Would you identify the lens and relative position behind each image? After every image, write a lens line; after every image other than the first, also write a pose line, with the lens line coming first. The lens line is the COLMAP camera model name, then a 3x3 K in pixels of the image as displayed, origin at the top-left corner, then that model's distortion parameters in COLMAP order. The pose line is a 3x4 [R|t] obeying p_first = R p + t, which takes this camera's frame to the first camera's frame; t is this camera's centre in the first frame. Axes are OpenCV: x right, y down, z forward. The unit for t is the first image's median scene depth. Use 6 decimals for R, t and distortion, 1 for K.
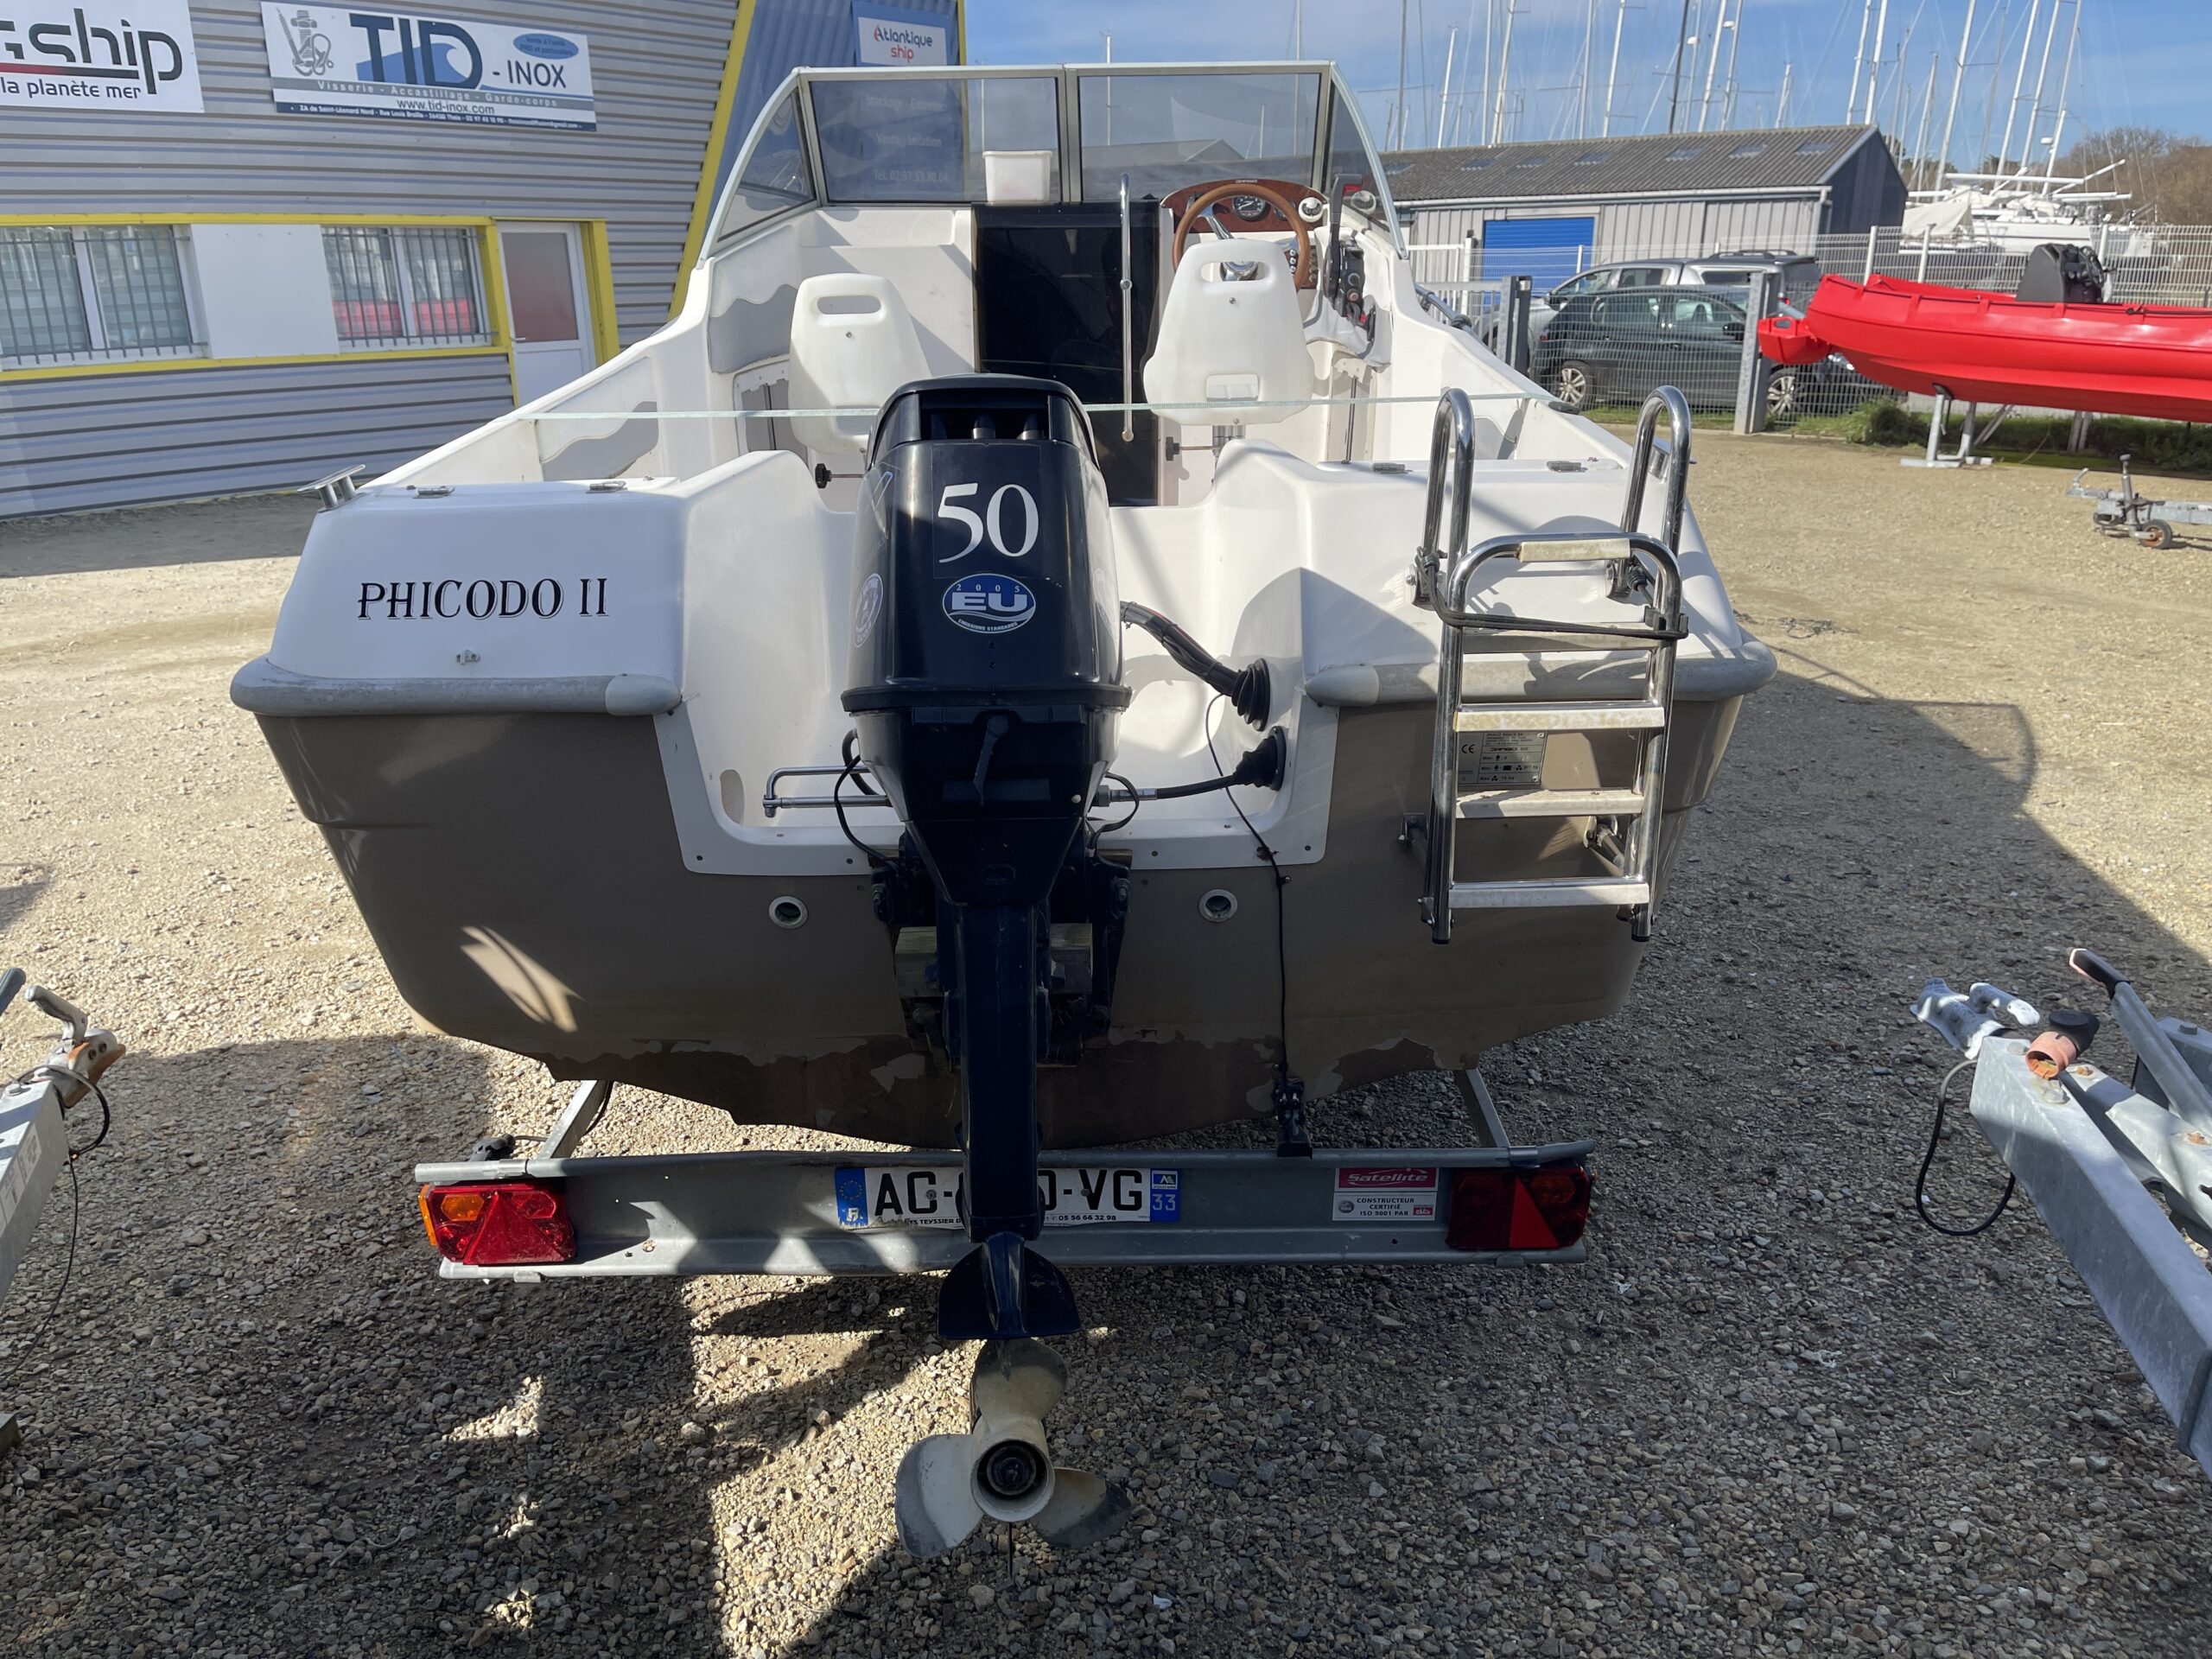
lens RADIAL K [[1569.2, 0, 1106.0], [0, 1569.2, 829.5], [0, 0, 1]] dist [-0.001185, -0.038806]
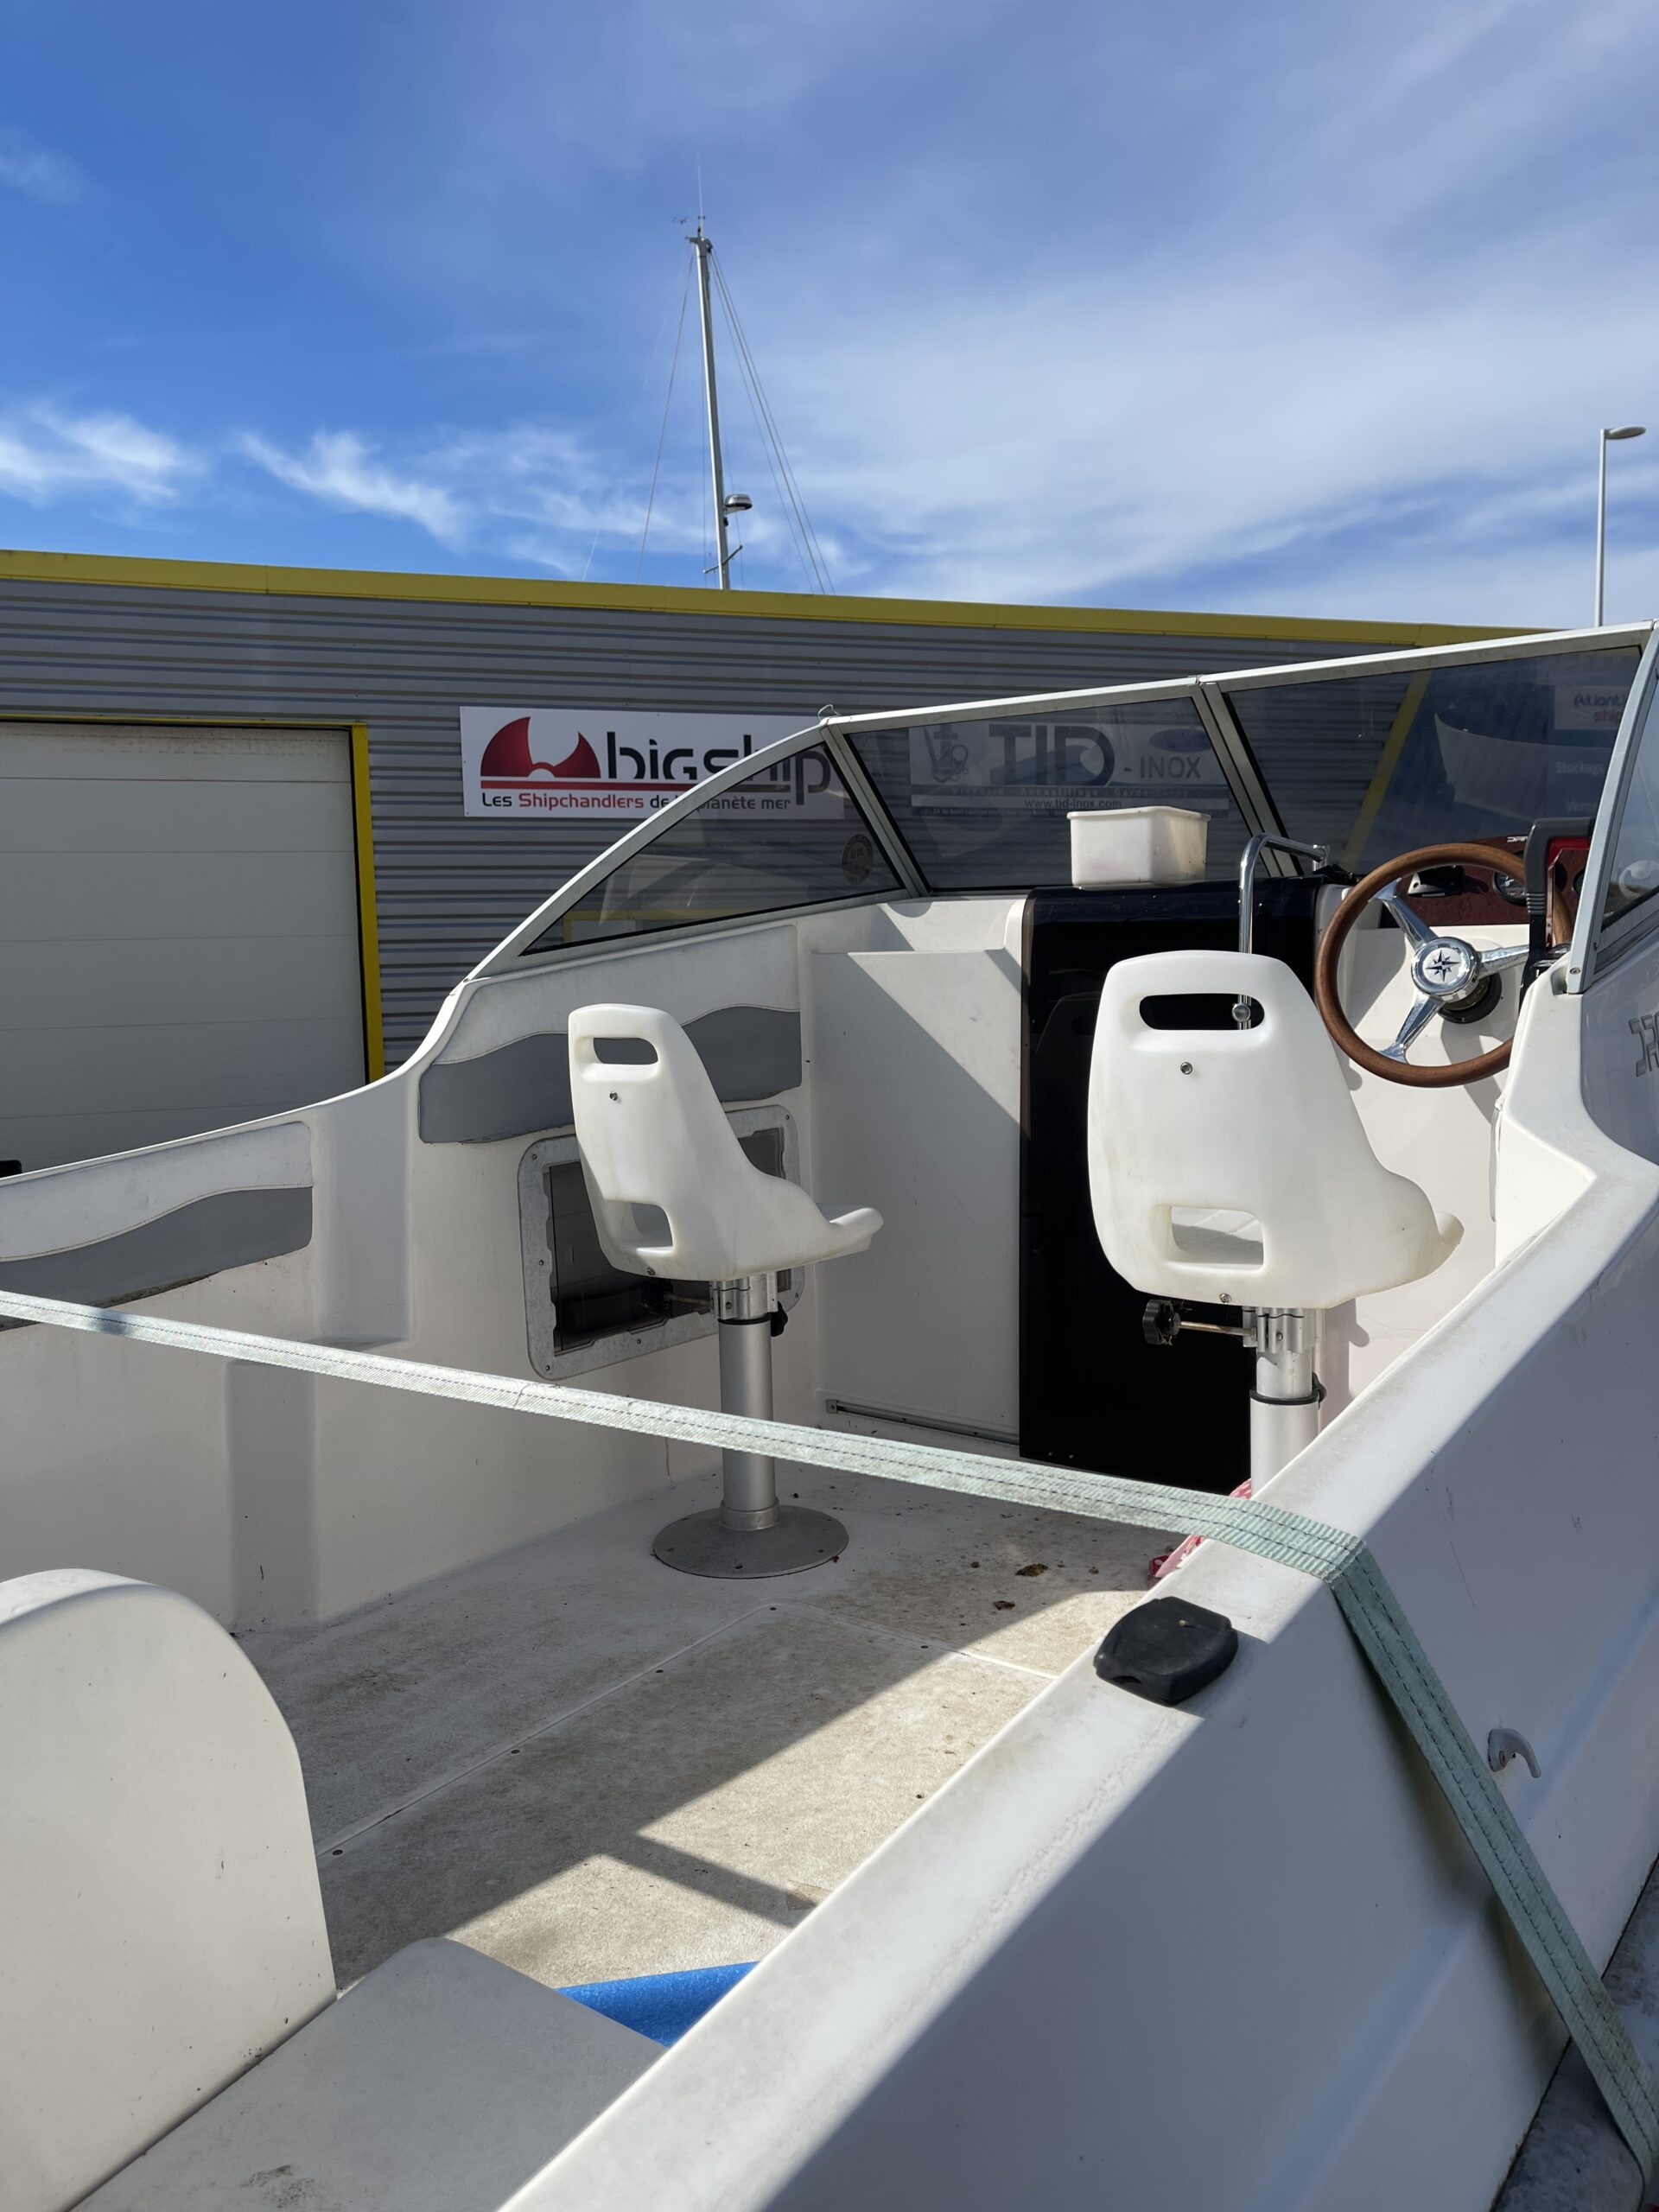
lens RADIAL K [[1569.2, 0, 829.5], [0, 1569.2, 1106.0], [0, 0, 1]] dist [-0.001185, -0.038806]
pose [[0.799378, 0.050241, -0.598724, 0.095802], [-0.191770, 0.965711, -0.175003, -0.074168], [0.569402, 0.254711, 0.781603, 0.189426]]
